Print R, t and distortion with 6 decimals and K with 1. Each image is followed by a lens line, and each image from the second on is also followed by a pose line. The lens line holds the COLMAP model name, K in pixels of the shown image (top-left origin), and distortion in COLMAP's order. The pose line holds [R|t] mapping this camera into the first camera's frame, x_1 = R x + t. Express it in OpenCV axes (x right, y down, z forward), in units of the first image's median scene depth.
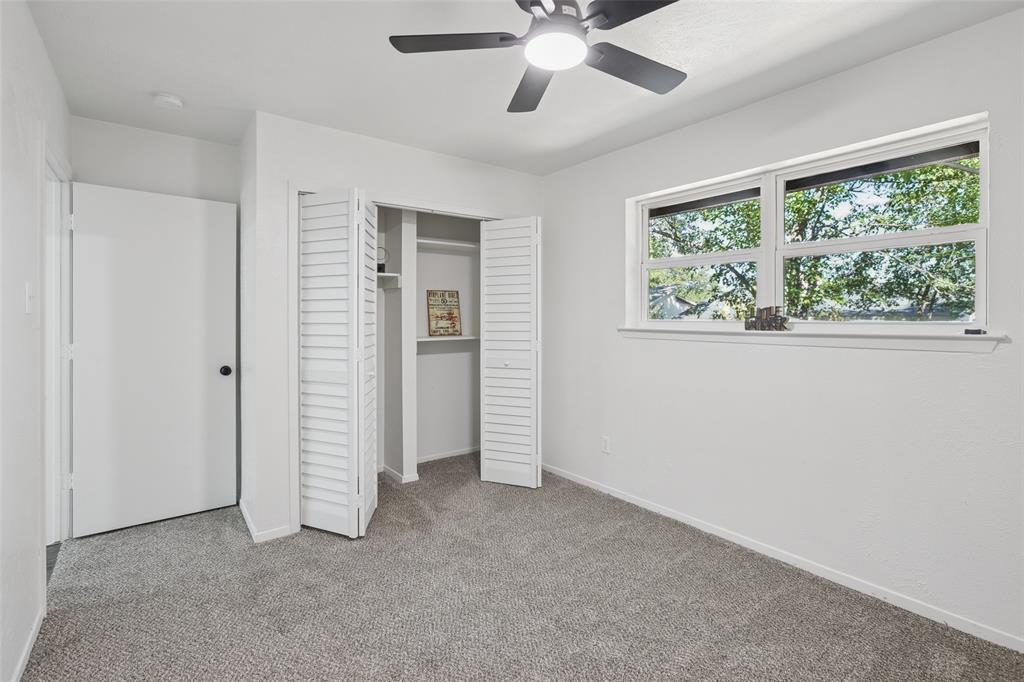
lens RADIAL K [[473.8, 0, 512.1], [0, 473.8, 317.0], [0, 0, 1]] dist [-0.000533, -0.000009]
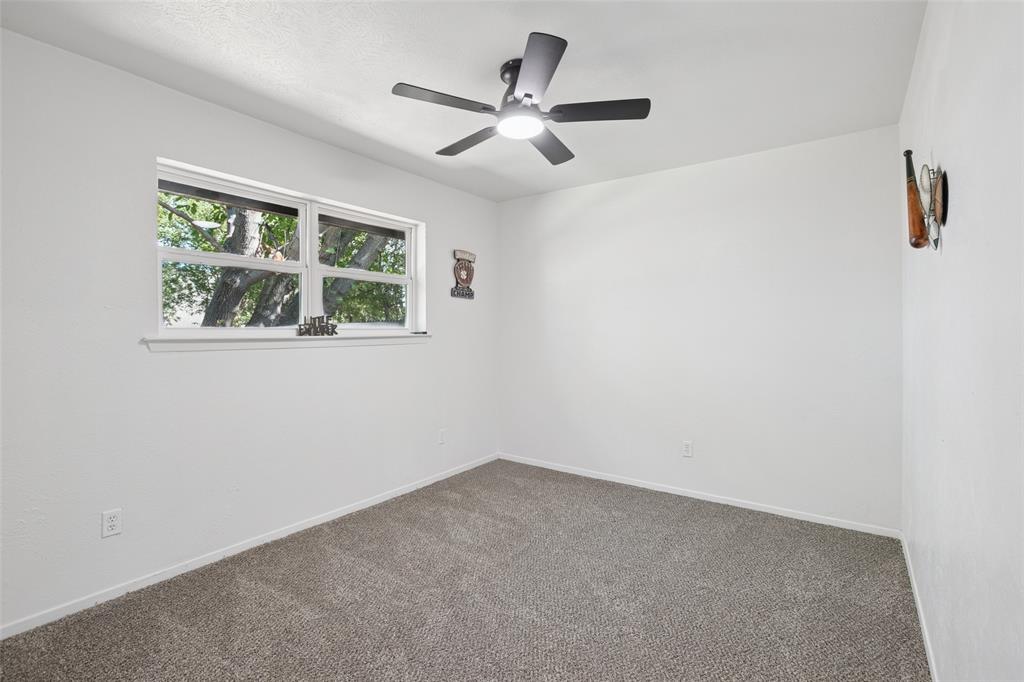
lens RADIAL K [[464.4, 0, 512.1], [0, 464.4, 324.9], [0, 0, 1]] dist [-0.000307, 0.000001]
pose [[-0.274155, 0.007158, 0.961659, -0.706797], [-0.002183, 0.999965, -0.008066, 0.009676], [-0.961683, -0.004310, -0.274130, 0.841529]]
